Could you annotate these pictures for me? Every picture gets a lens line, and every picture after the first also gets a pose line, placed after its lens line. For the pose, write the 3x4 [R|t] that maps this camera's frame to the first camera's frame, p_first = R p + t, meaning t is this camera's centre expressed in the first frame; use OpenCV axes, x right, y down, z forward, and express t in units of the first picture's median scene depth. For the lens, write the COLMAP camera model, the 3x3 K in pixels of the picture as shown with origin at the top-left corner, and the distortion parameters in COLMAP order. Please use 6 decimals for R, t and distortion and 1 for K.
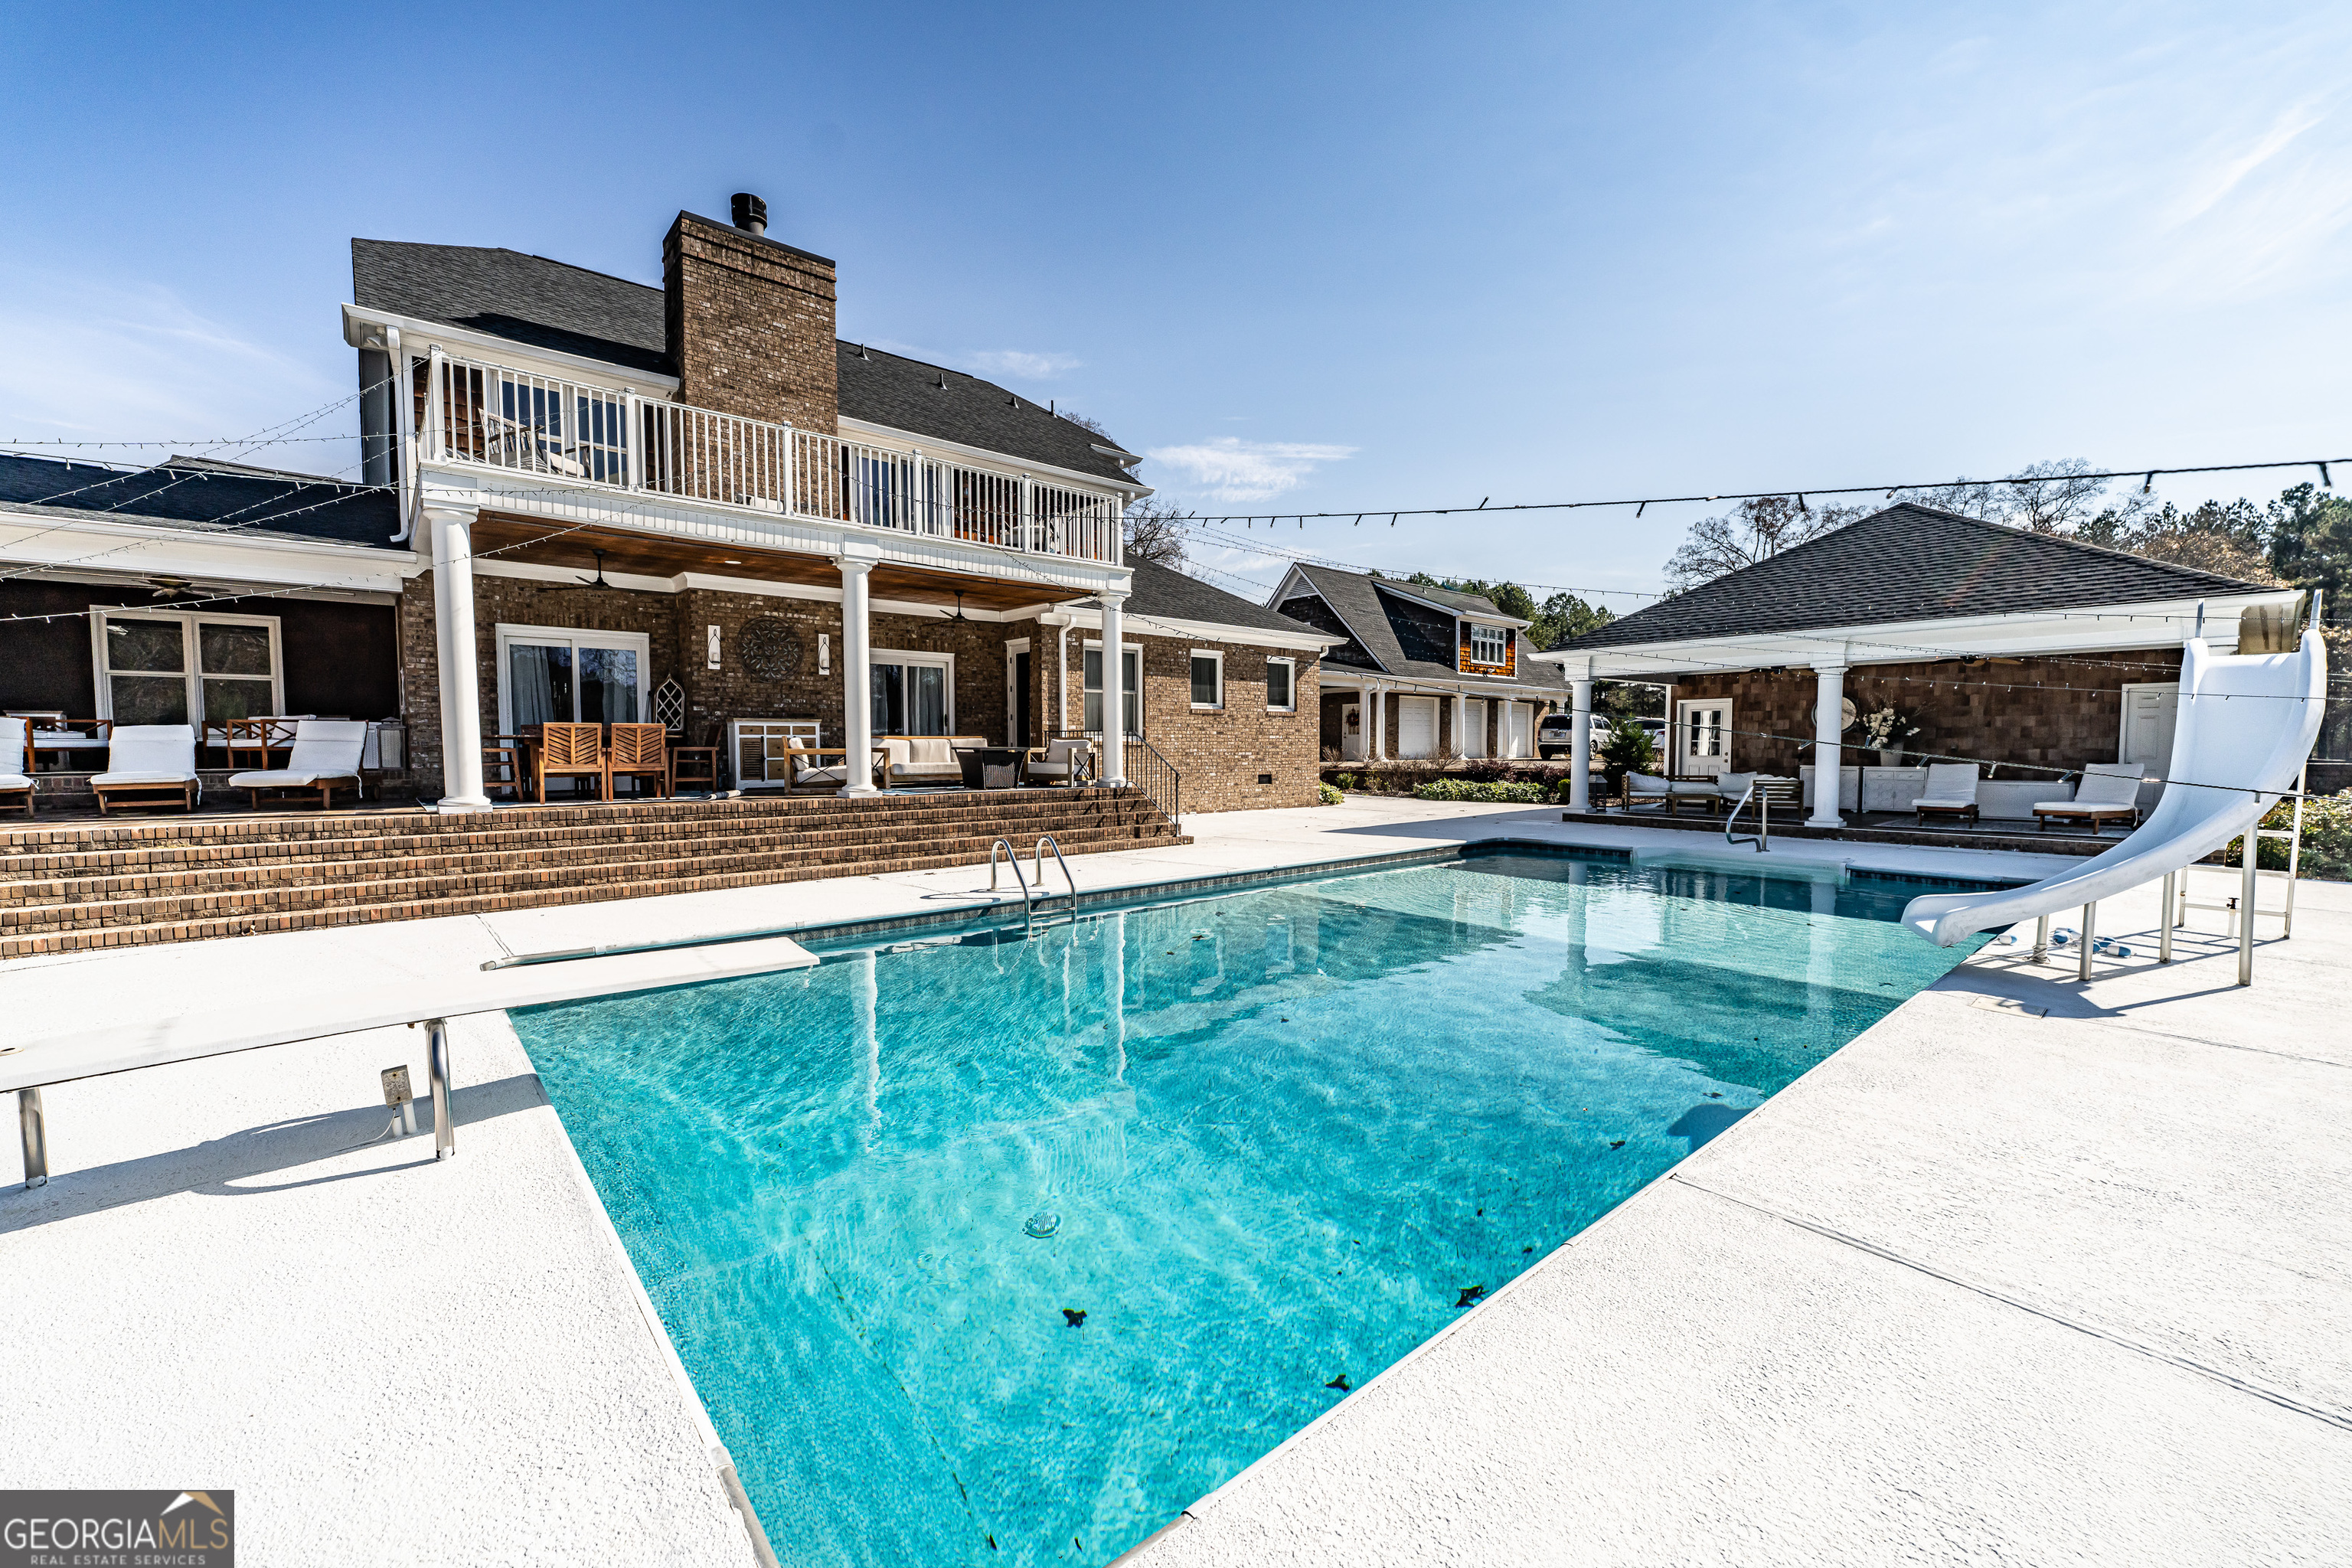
lens RADIAL K [[937.9, 0, 1163.6], [0, 937.9, 767.8], [0, 0, 1]] dist [-0.002588, -0.000054]
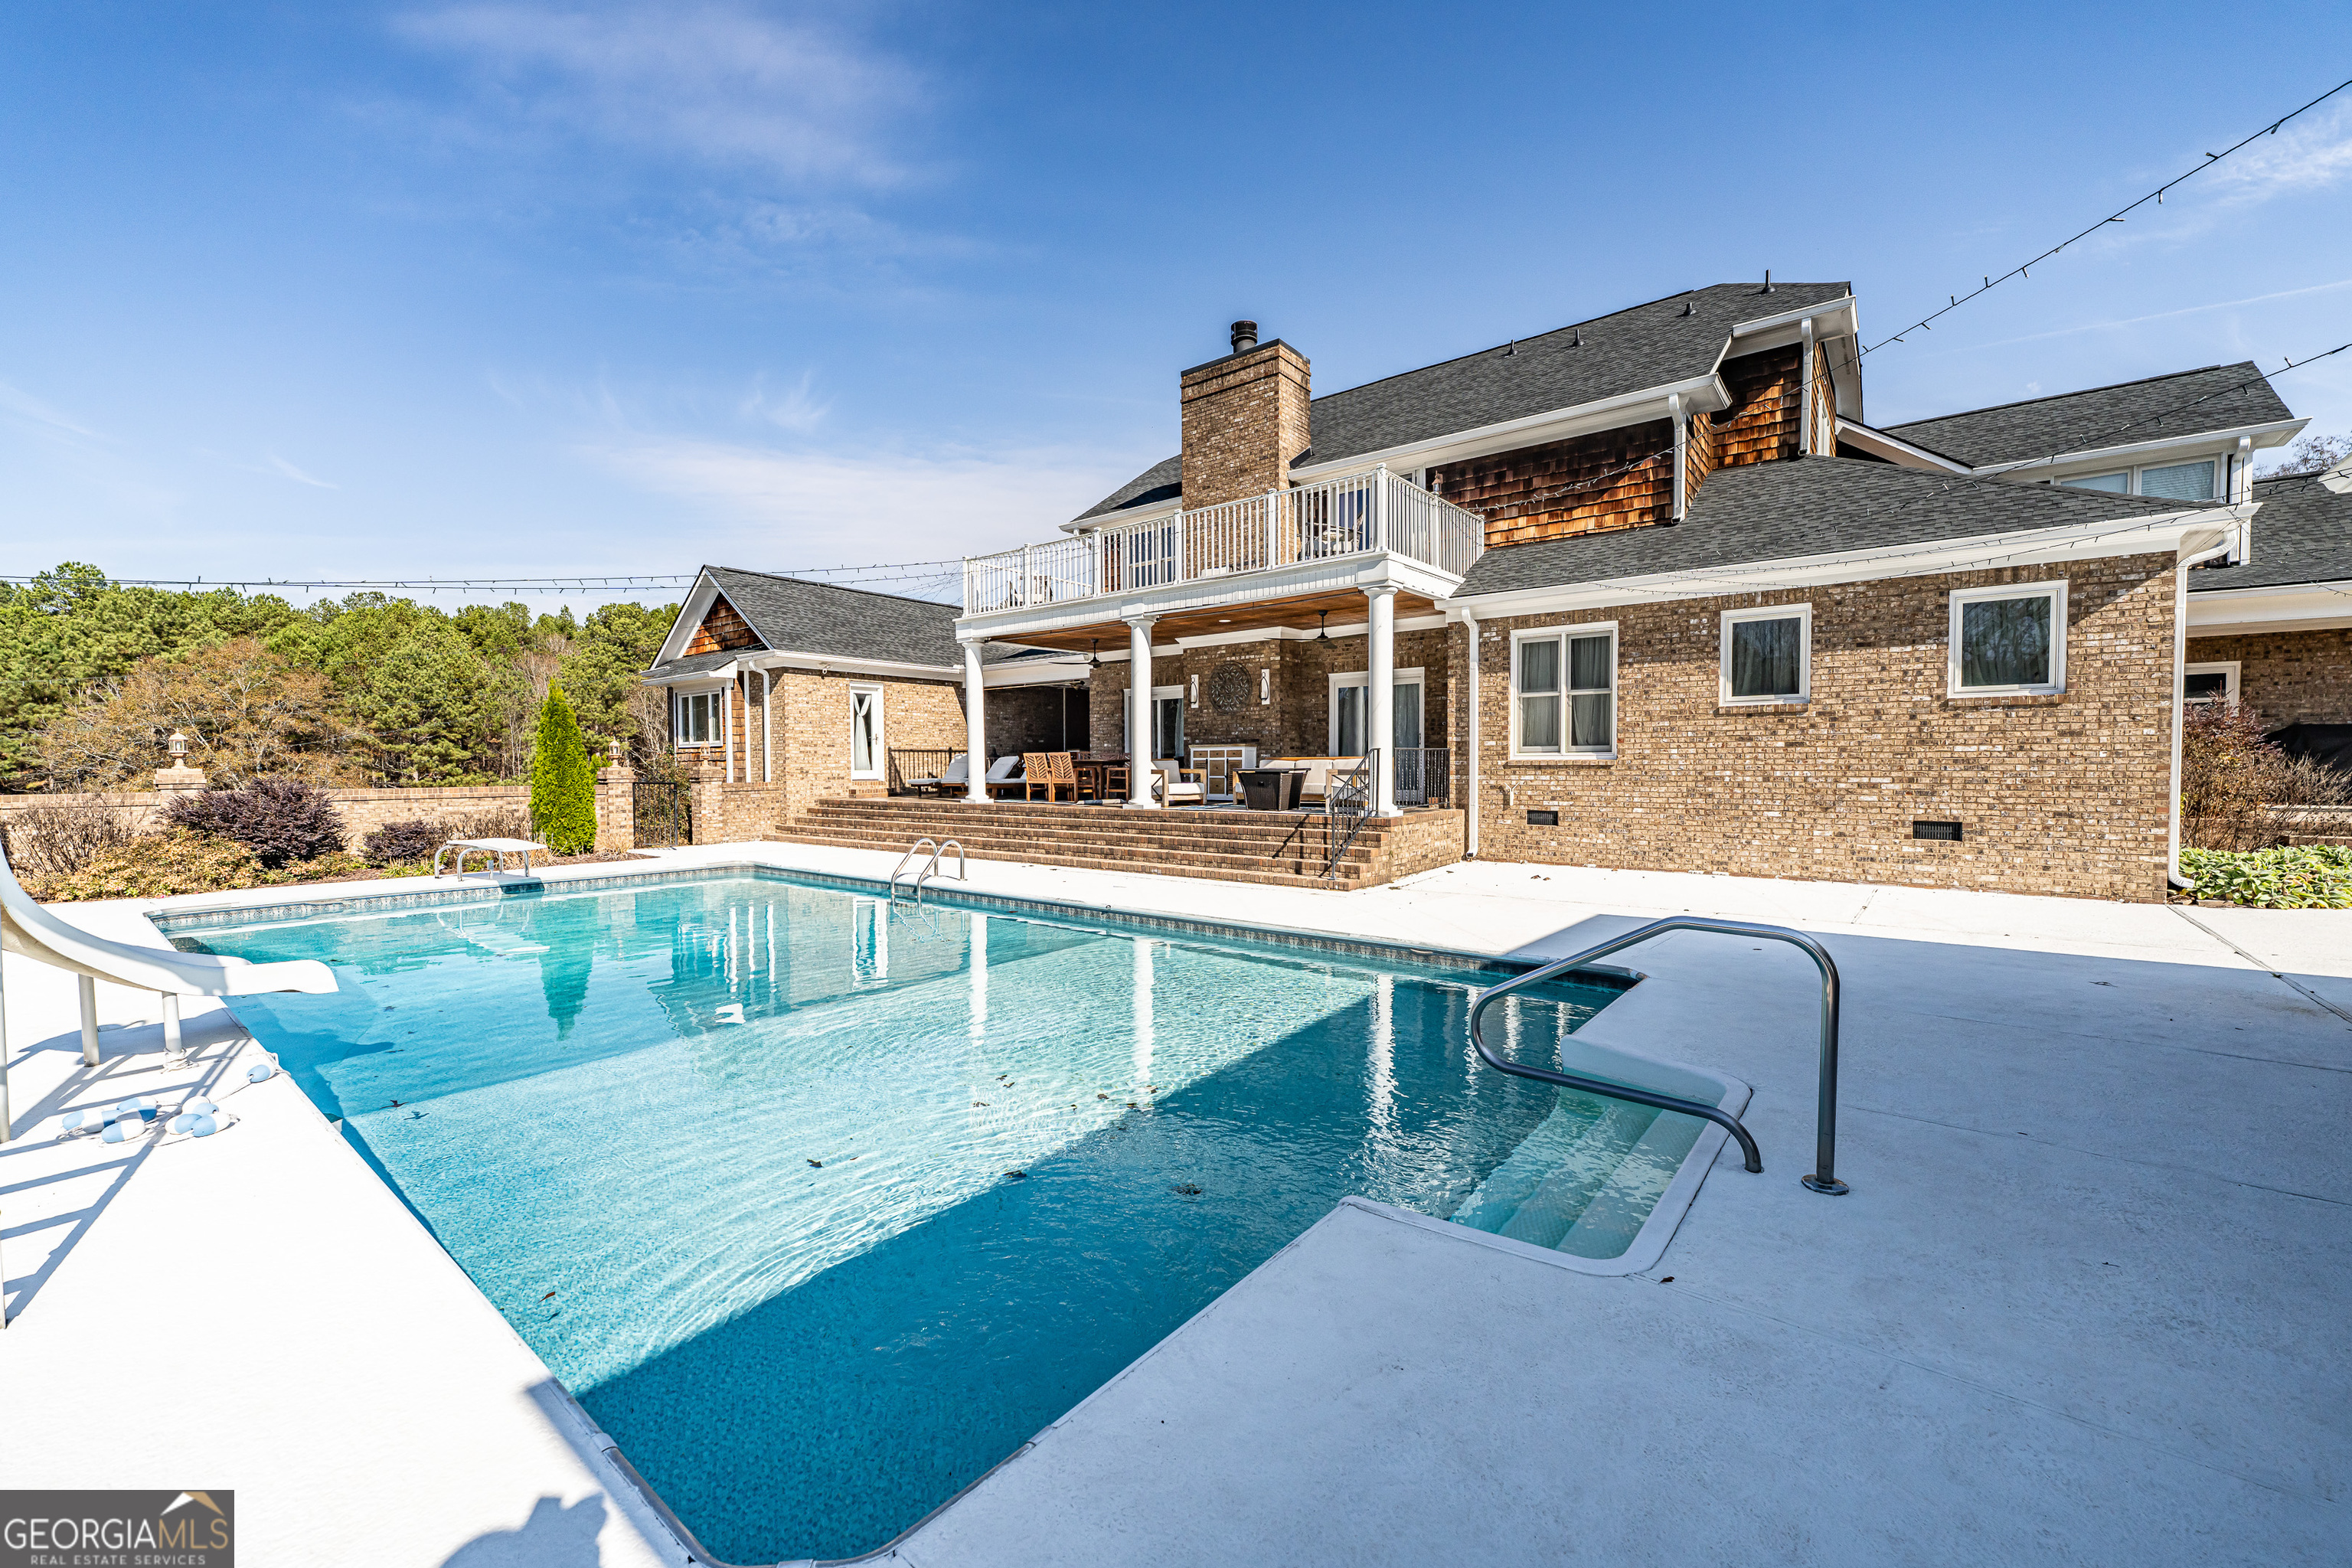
lens RADIAL K [[937.9, 0, 1177.0], [0, 937.9, 786.7], [0, 0, 1]] dist [-0.002588, -0.000054]
pose [[0.181411, 0.024534, -0.983101, 0.771643], [-0.018312, 0.999600, 0.021566, -0.022031], [0.983237, 0.014090, 0.181787, 0.703820]]
